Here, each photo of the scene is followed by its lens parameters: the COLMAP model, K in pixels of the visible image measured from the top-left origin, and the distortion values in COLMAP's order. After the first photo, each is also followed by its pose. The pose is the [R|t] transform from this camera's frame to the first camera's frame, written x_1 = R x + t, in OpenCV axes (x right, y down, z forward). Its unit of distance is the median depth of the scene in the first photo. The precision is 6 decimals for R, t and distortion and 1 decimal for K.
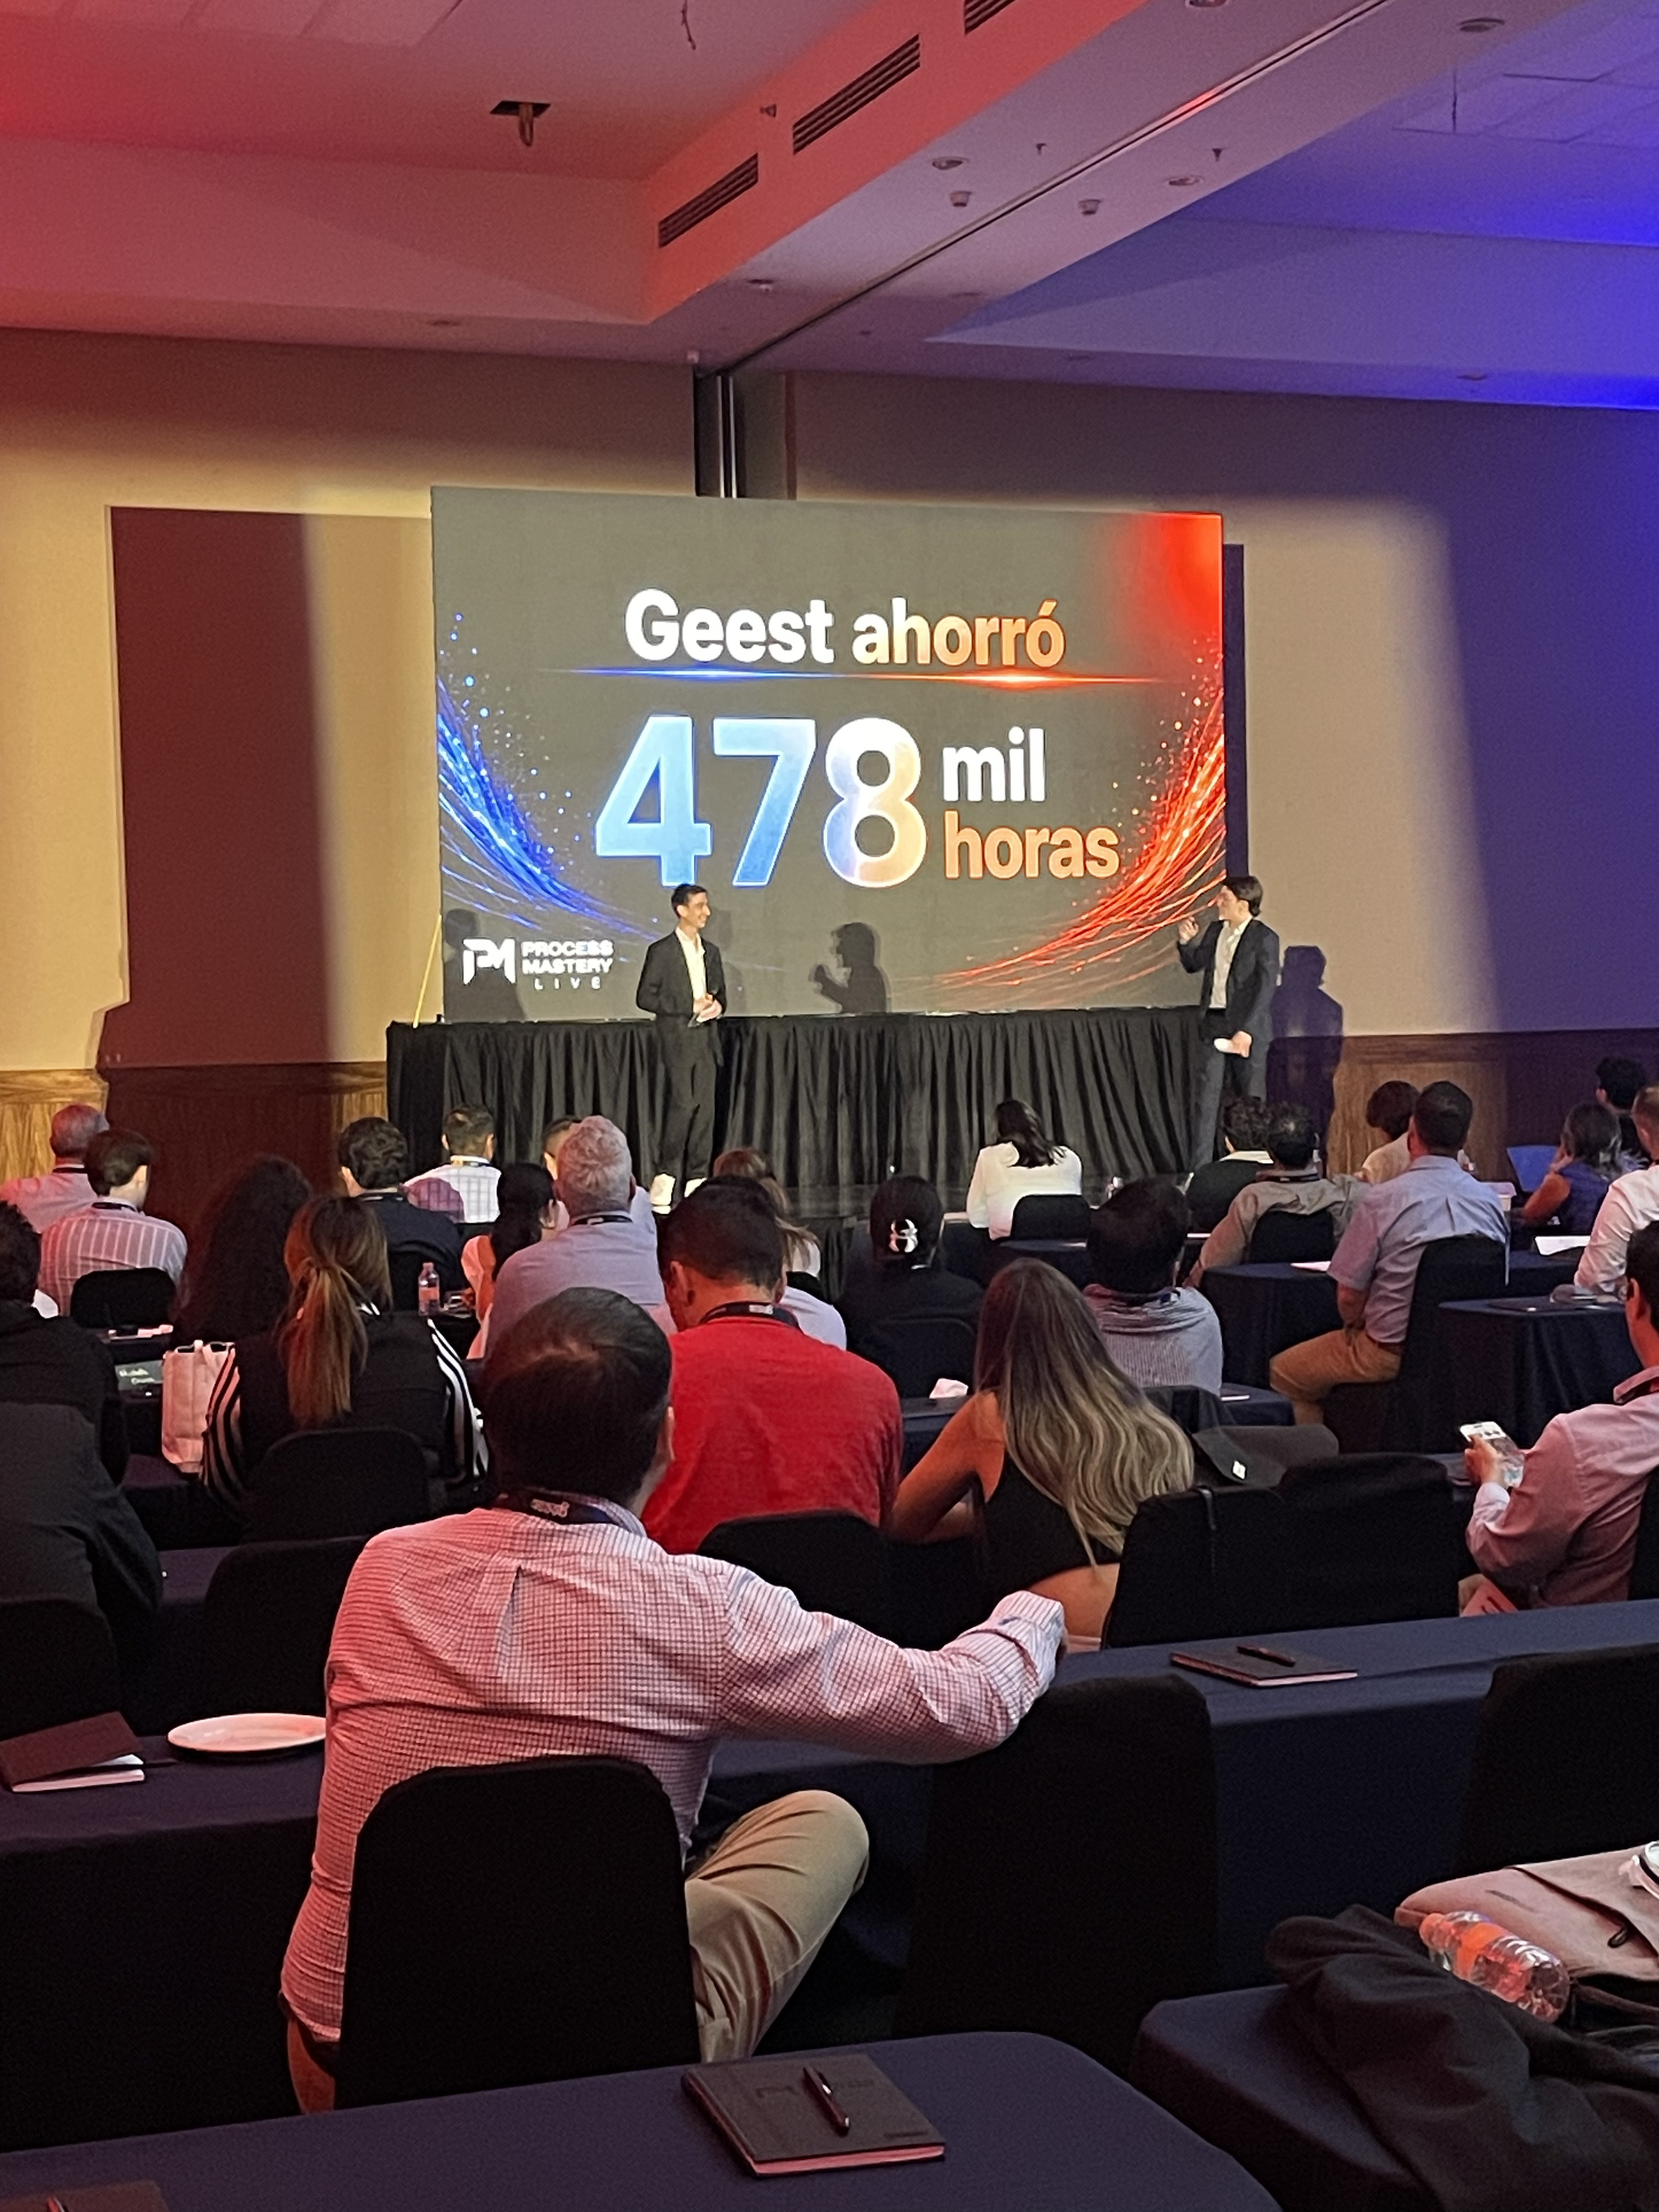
lens RADIAL K [[3404.4, 0, 827.3], [0, 3404.4, 1102.9], [0, 0, 1]] dist [0.094558, 0.000000]
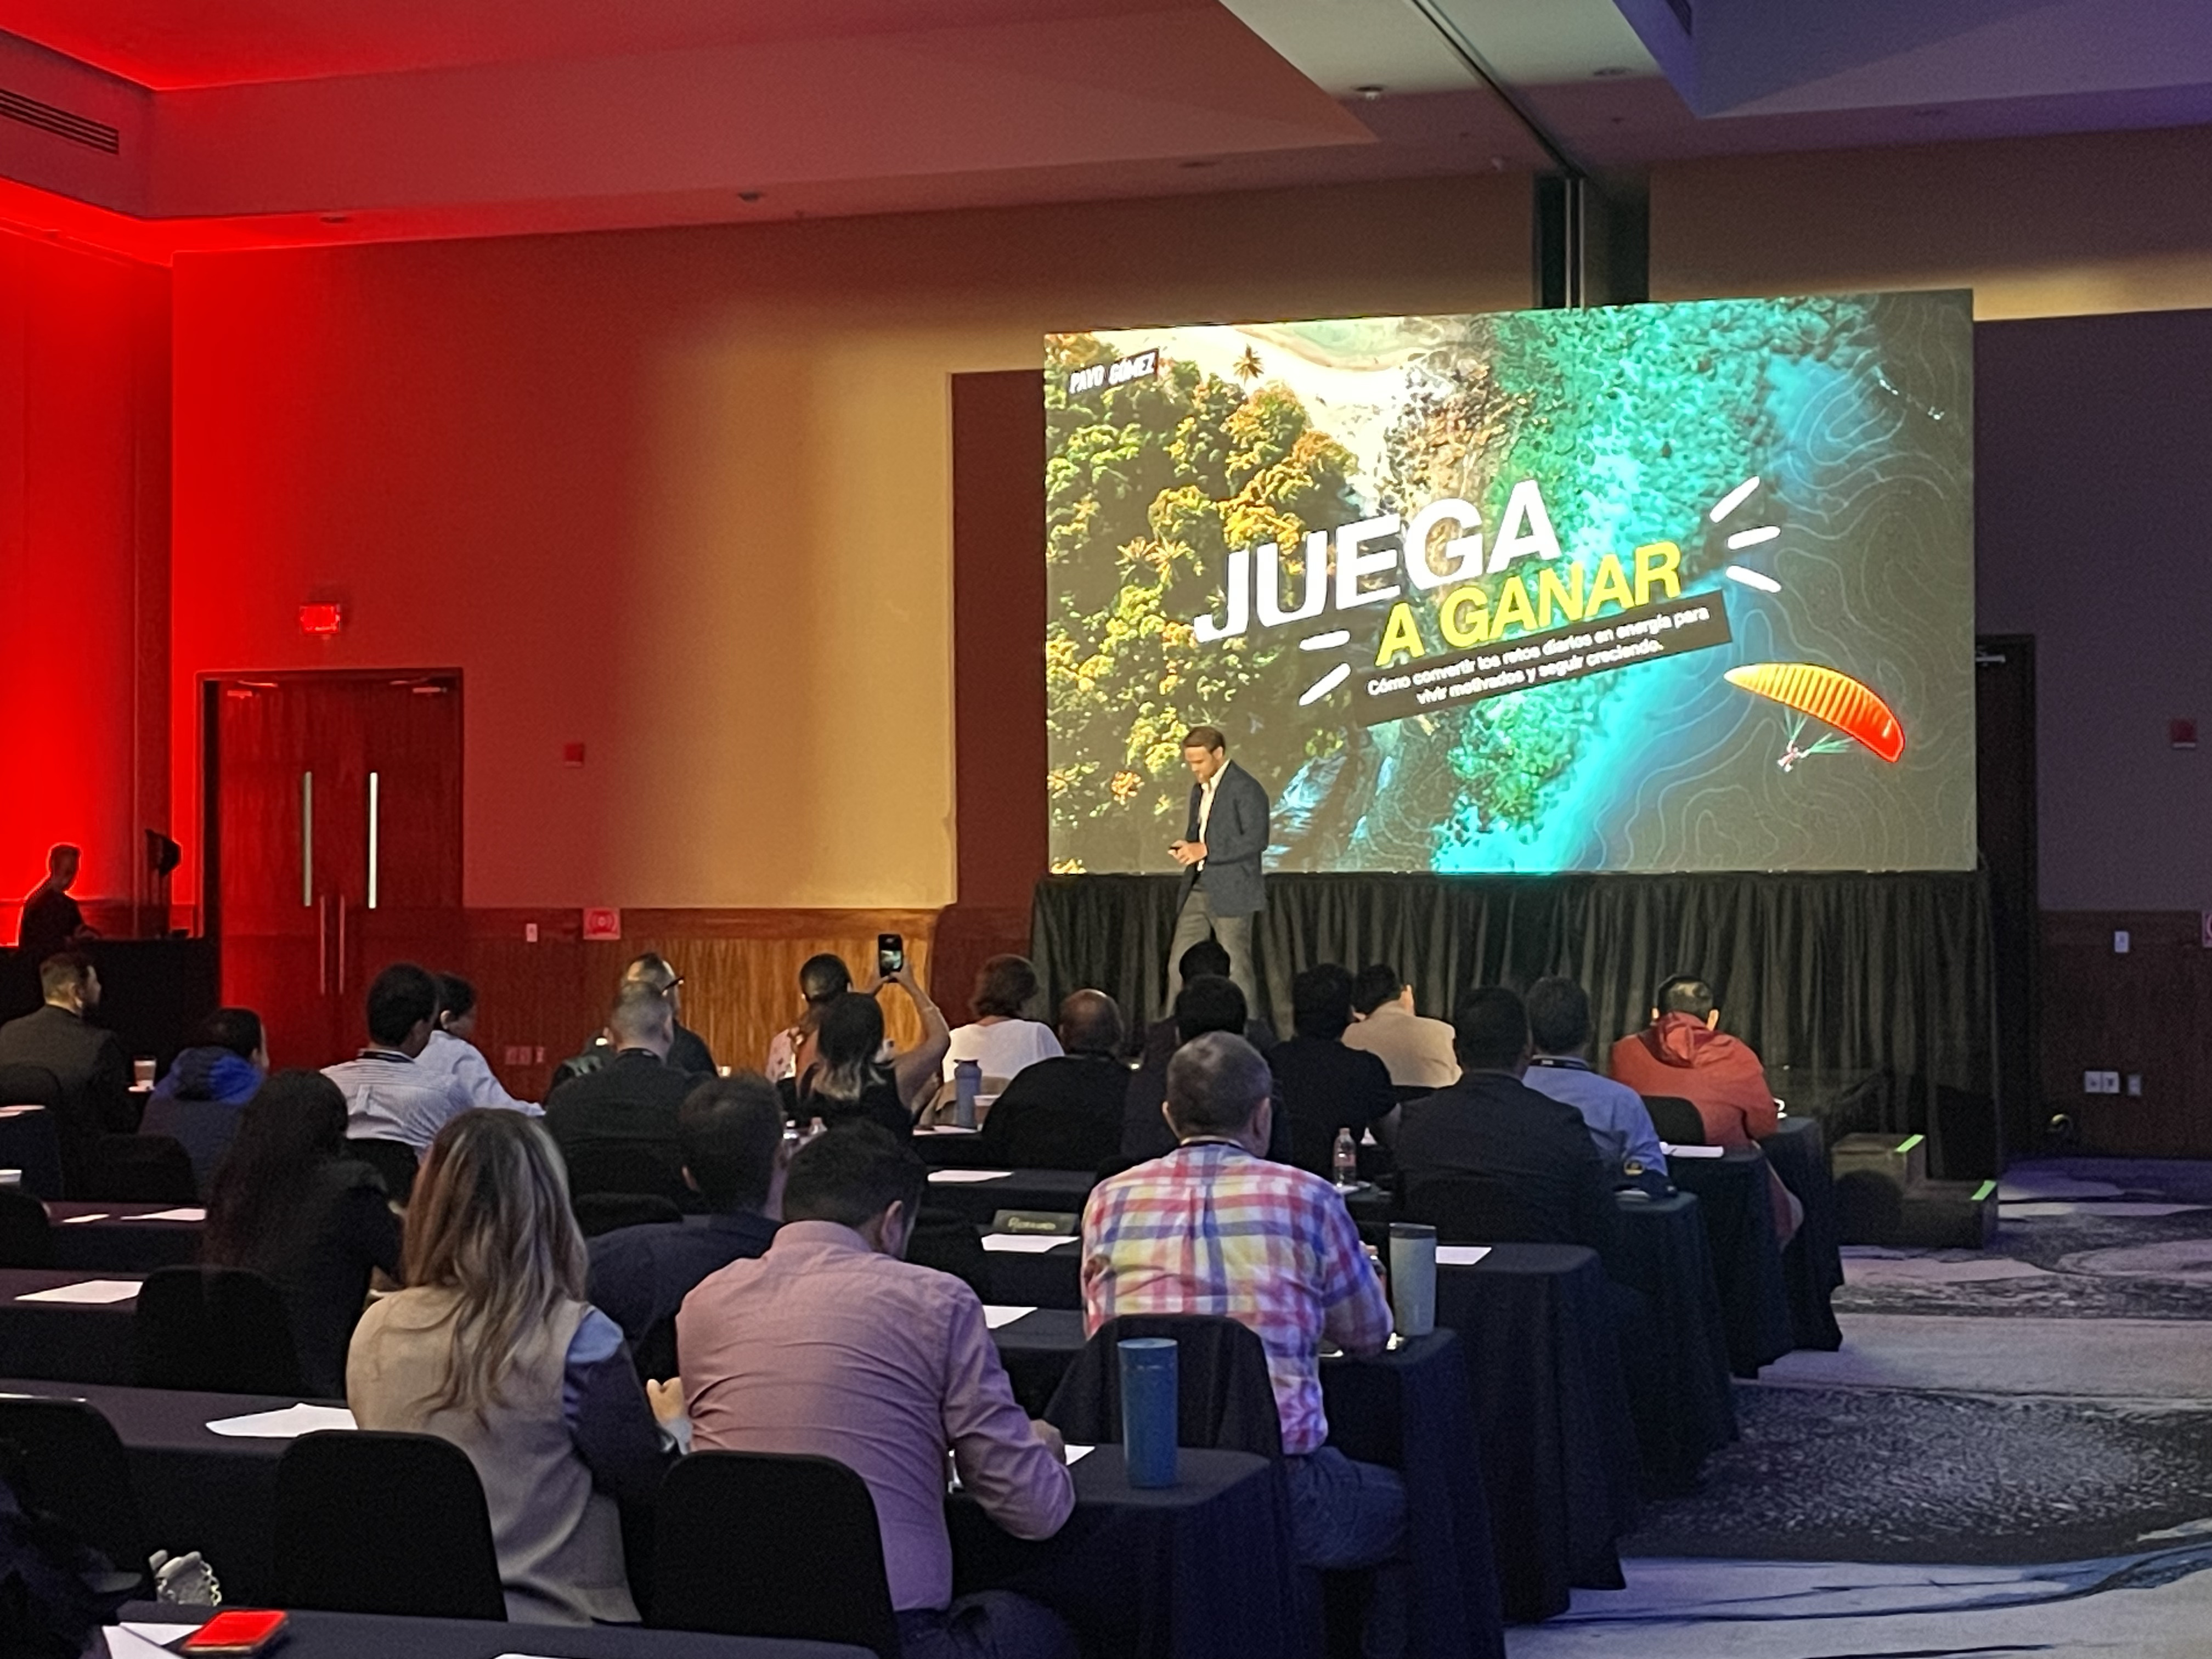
lens RADIAL K [[3499.4, 0, 1094.3], [0, 3499.4, 807.1], [0, 0, 1]] dist [0.158068, 0.000000]
pose [[0.772007, 0.013127, -0.635479, 0.510007], [-0.034066, 0.999204, -0.020745, -0.020697], [0.634701, 0.037663, 0.771839, 0.204359]]
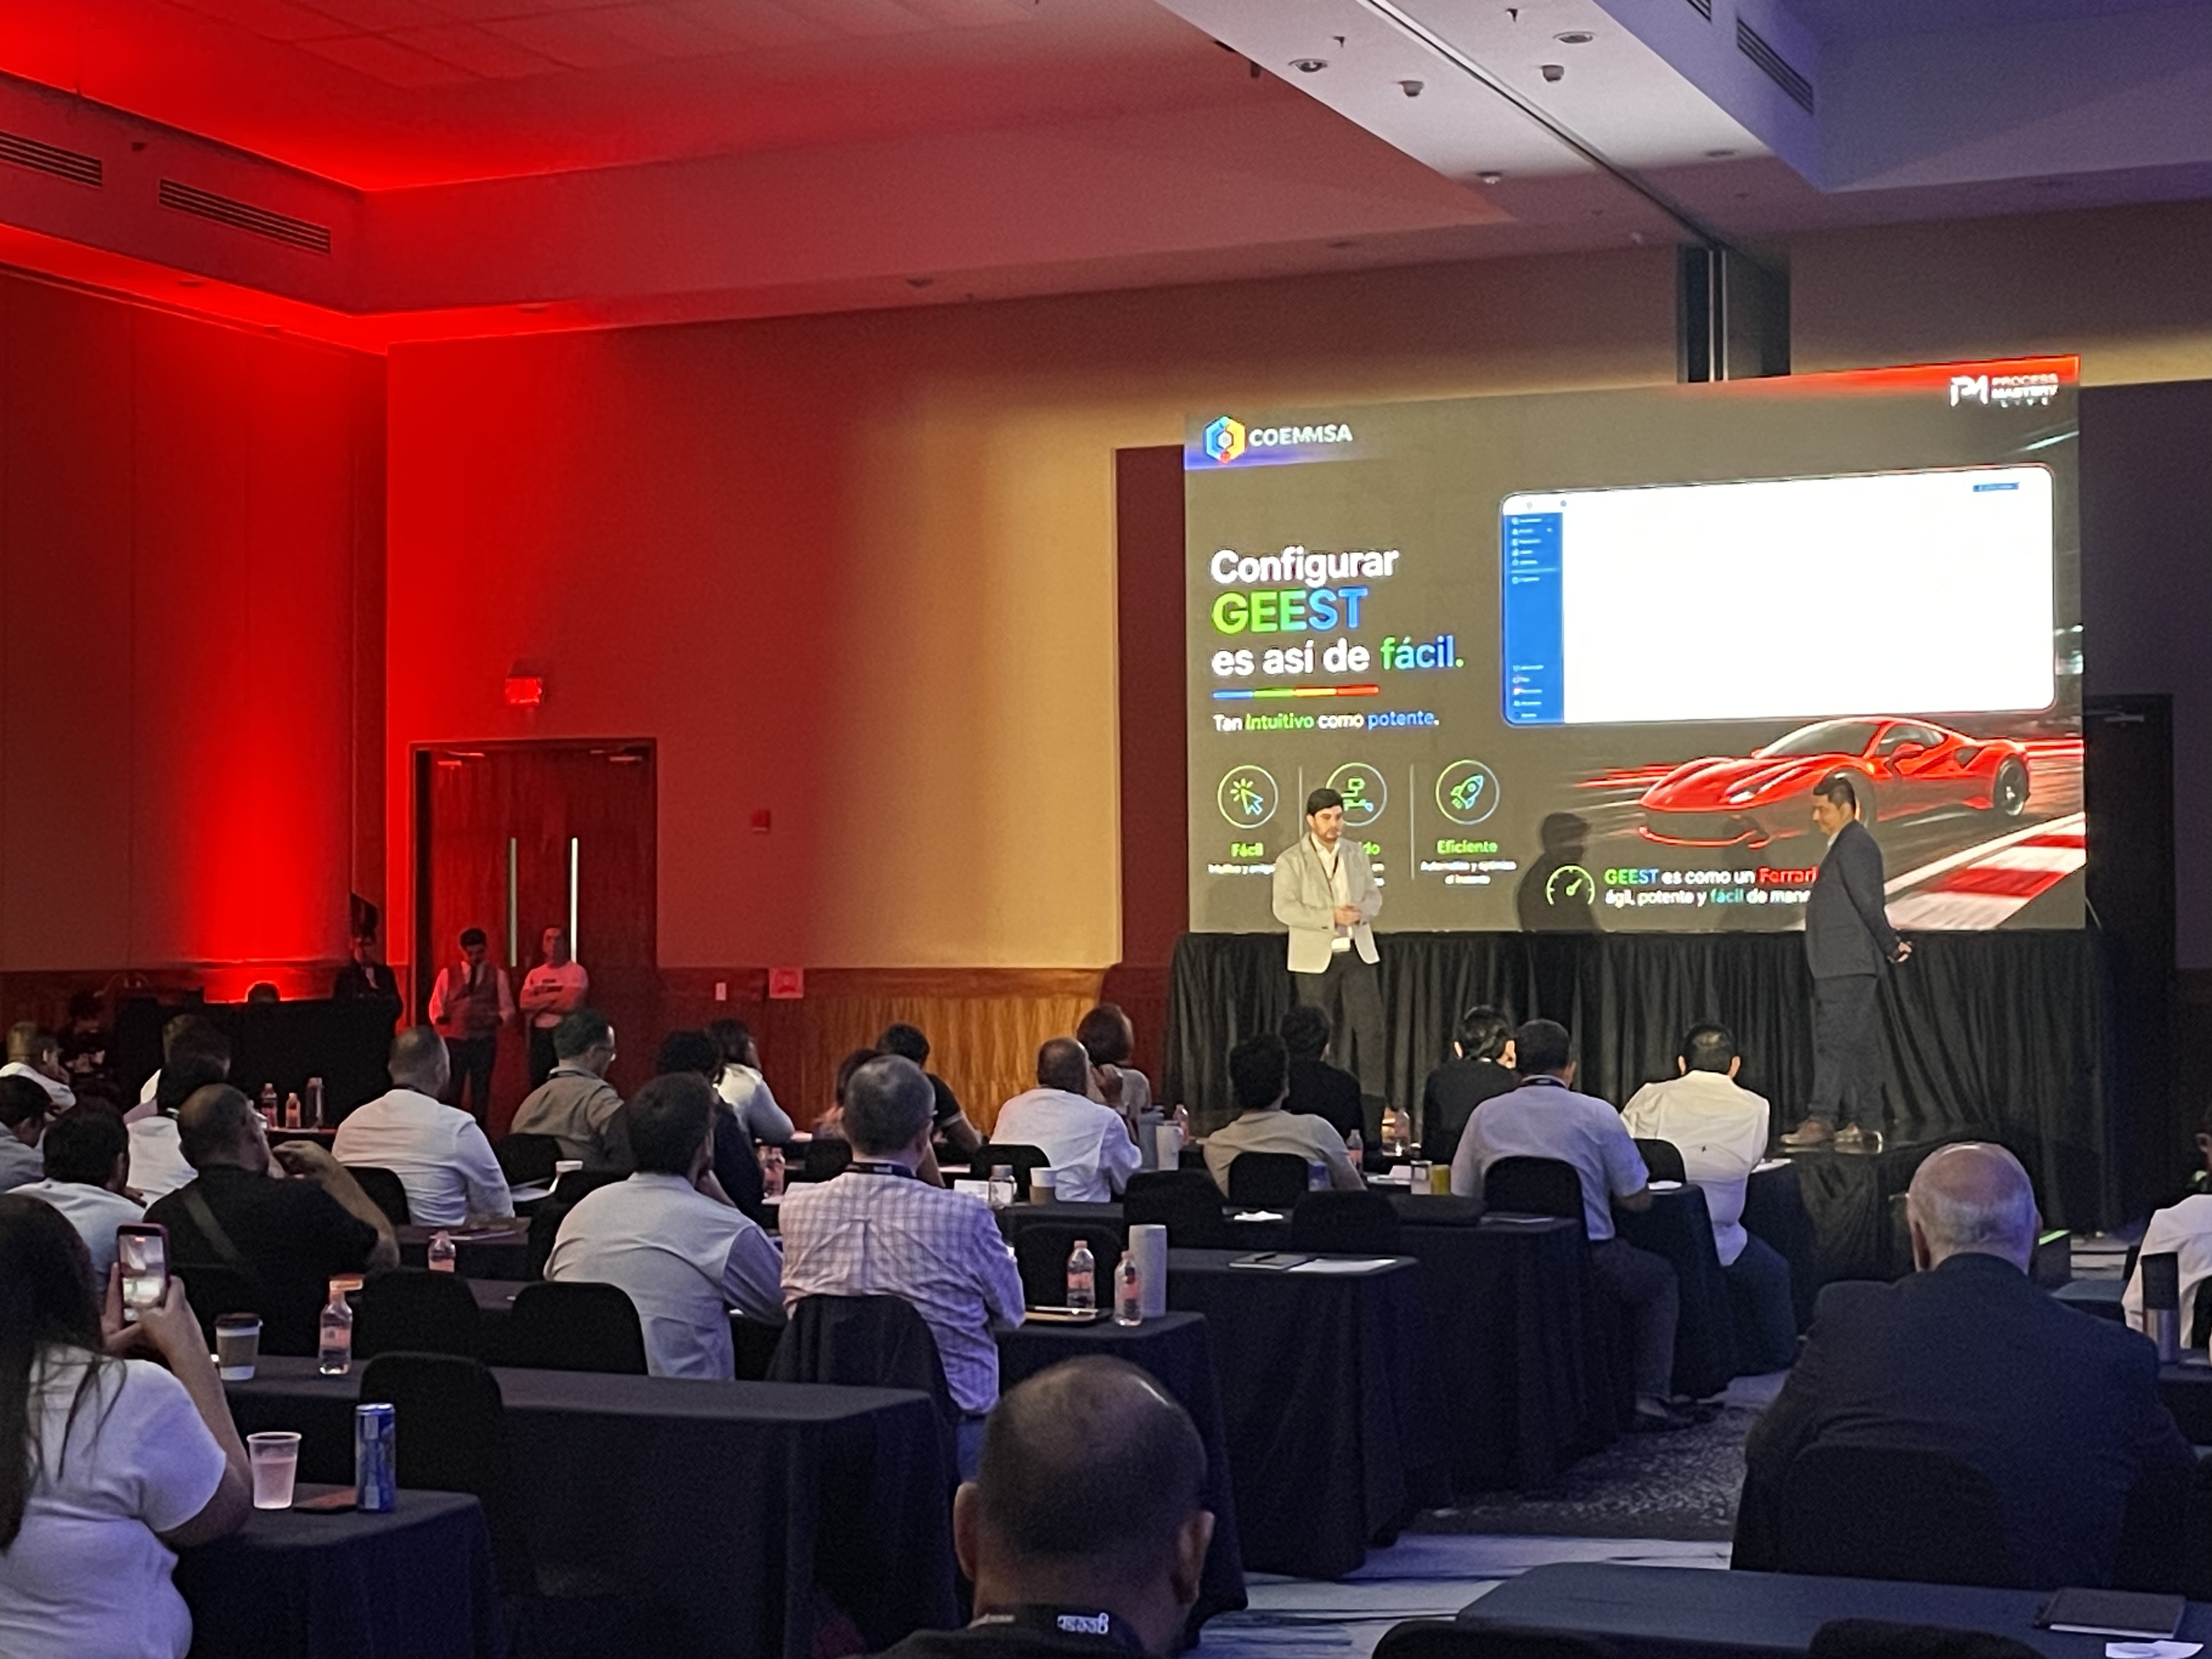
lens RADIAL K [[3594.8, 0, 1097.1], [0, 3594.8, 842.3], [0, 0, 1]] dist [0.190910, 0.000000]
pose [[0.716732, 0.005609, -0.697326, 0.582105], [-0.031605, 0.999201, -0.024447, -0.022050], [0.696632, 0.039561, 0.716337, 0.186868]]
